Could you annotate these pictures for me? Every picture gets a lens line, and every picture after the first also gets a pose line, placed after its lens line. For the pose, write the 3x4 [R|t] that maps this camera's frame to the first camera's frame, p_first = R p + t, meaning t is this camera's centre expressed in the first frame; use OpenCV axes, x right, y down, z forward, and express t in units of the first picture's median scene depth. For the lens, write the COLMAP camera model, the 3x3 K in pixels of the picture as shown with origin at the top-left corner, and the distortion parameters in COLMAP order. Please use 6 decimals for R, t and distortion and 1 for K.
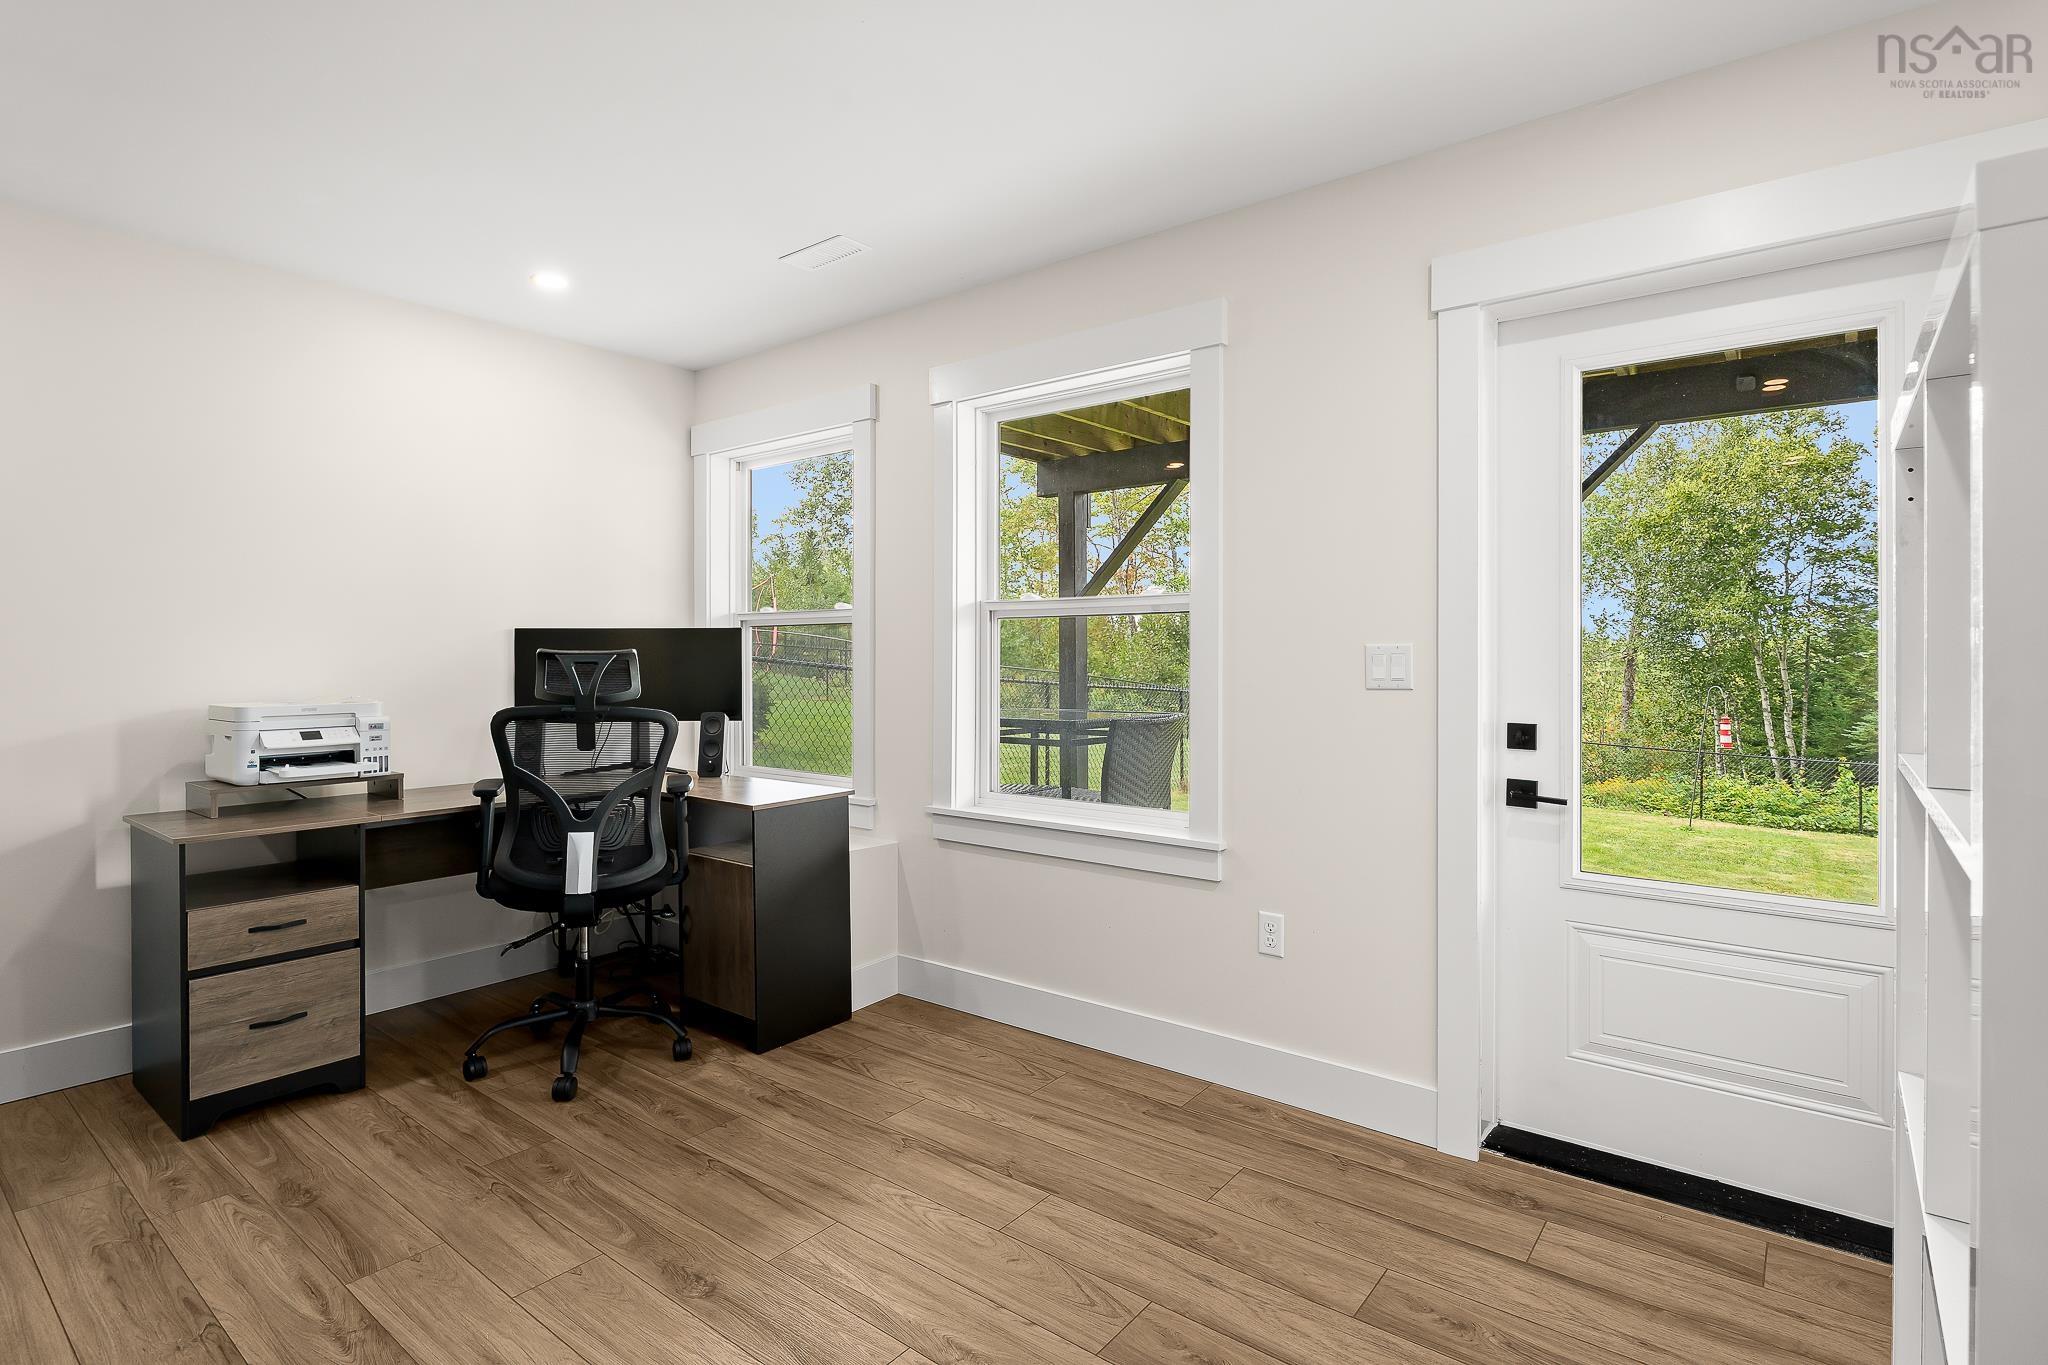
lens RADIAL K [[984.3, 0, 1024.0], [0, 984.3, 682.5], [0, 0, 1]] dist [0.000921, 0.000462]
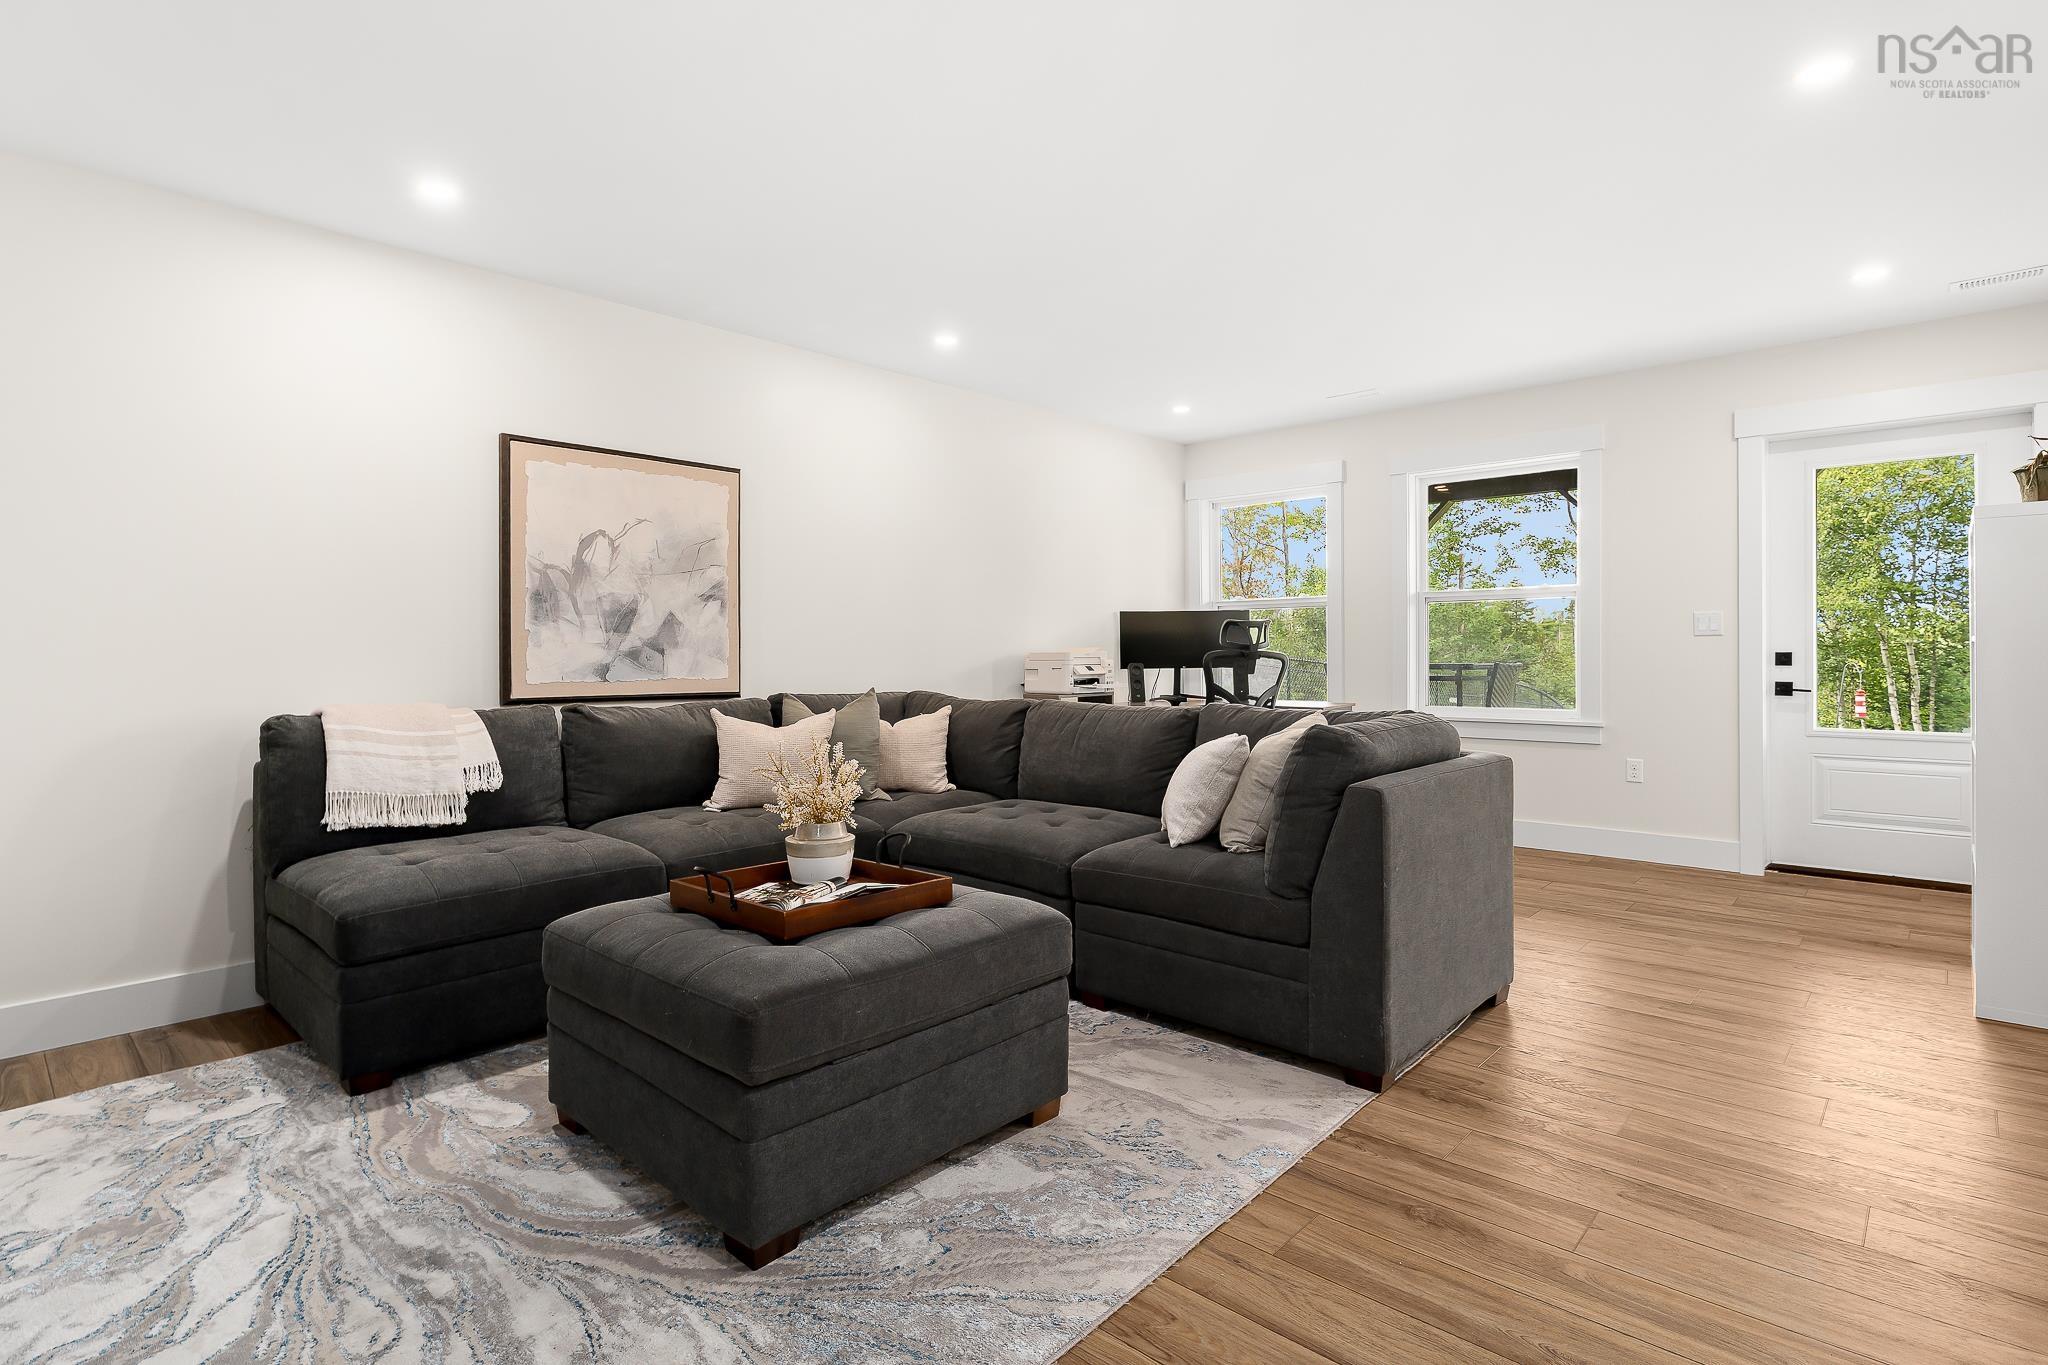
lens RADIAL K [[1019.1, 0, 1024.0], [0, 1019.1, 682.5], [0, 0, 1]] dist [-0.001777, -0.000786]
pose [[0.998294, -0.005859, -0.058092, -0.580532], [0.005973, 0.999981, 0.001778, 0.059992], [0.058080, -0.002122, 0.998310, -0.722063]]
